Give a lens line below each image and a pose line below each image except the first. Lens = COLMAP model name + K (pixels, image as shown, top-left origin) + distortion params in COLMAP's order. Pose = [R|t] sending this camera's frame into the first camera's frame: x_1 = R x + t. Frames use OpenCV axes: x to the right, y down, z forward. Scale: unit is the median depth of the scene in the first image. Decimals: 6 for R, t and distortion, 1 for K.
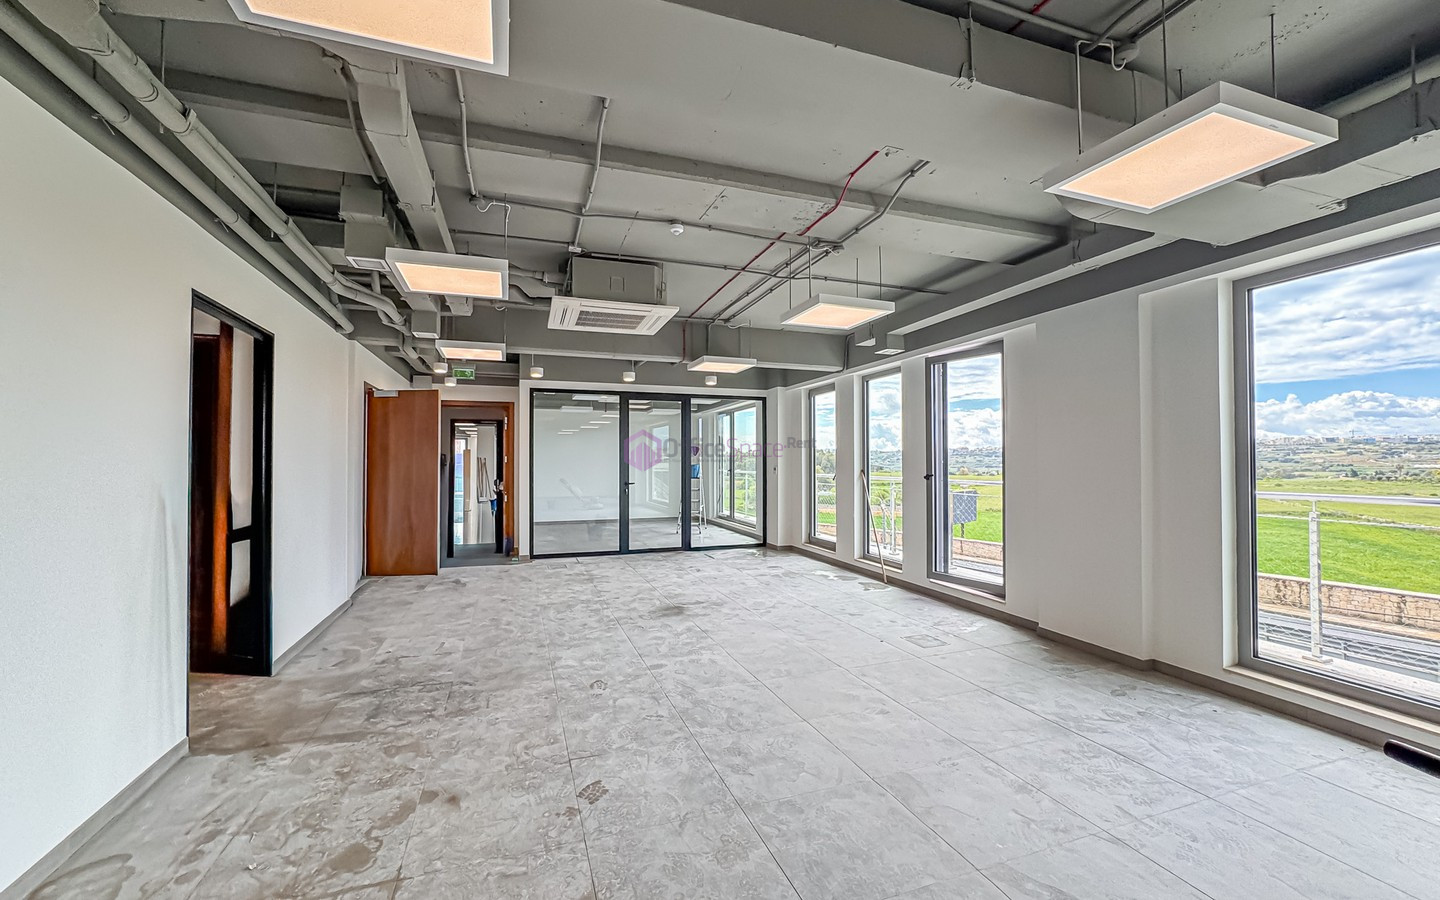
lens RADIAL K [[582.1, 0, 720.0], [0, 582.1, 450.0], [0, 0, 1]] dist [-0.040604, 0.017935]
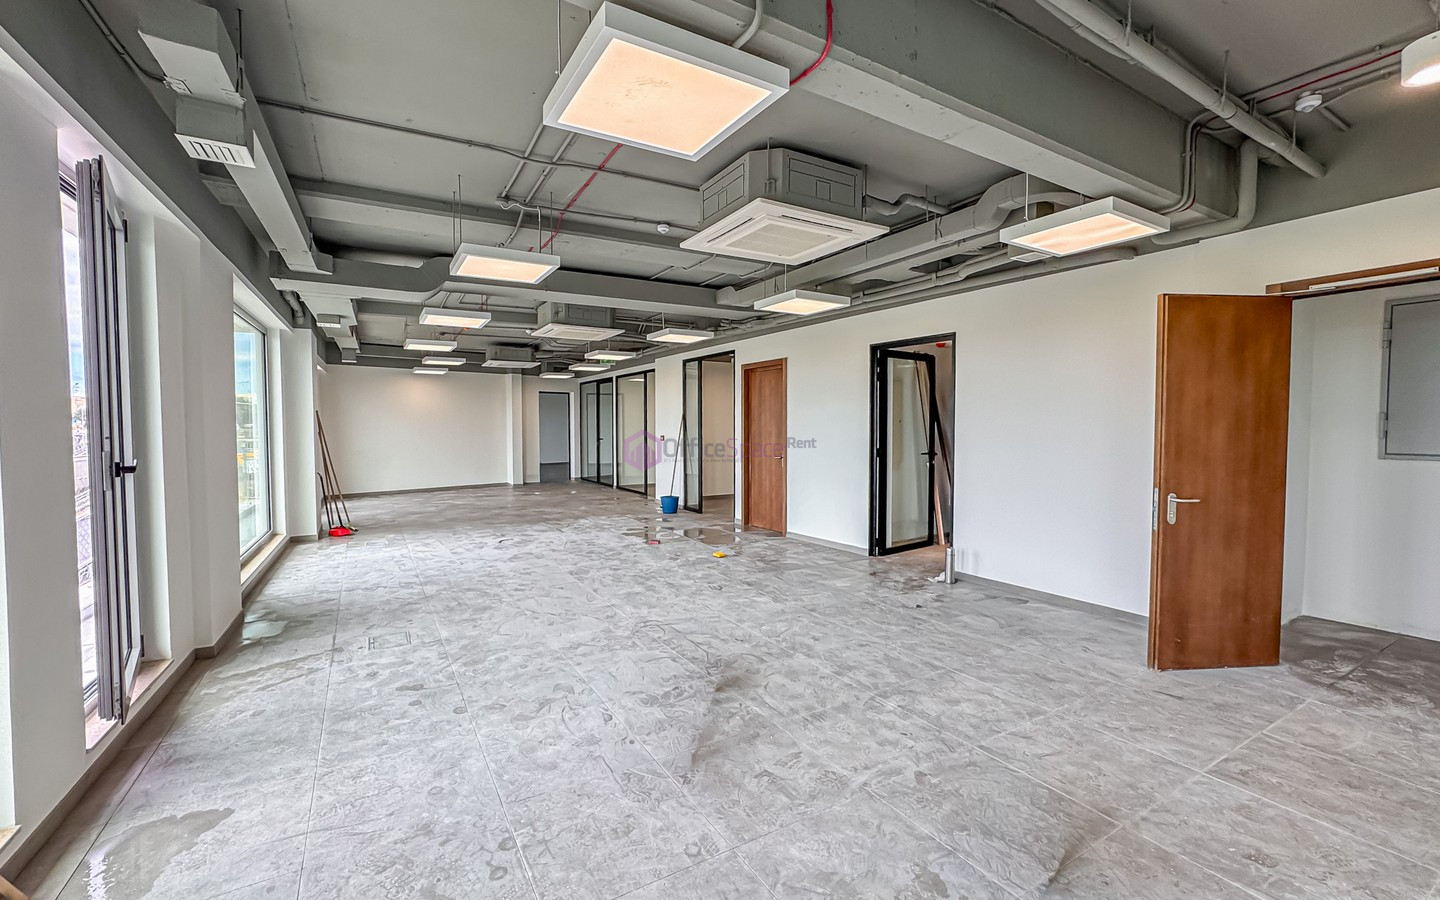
lens RADIAL K [[582.1, 0, 720.0], [0, 582.1, 450.0], [0, 0, 1]] dist [-0.040604, 0.017935]
pose [[-0.979370, 0.013319, -0.201636, 0.033849], [0.008700, 0.999679, 0.023776, 0.025805], [0.201888, 0.021532, -0.979172, 1.387961]]
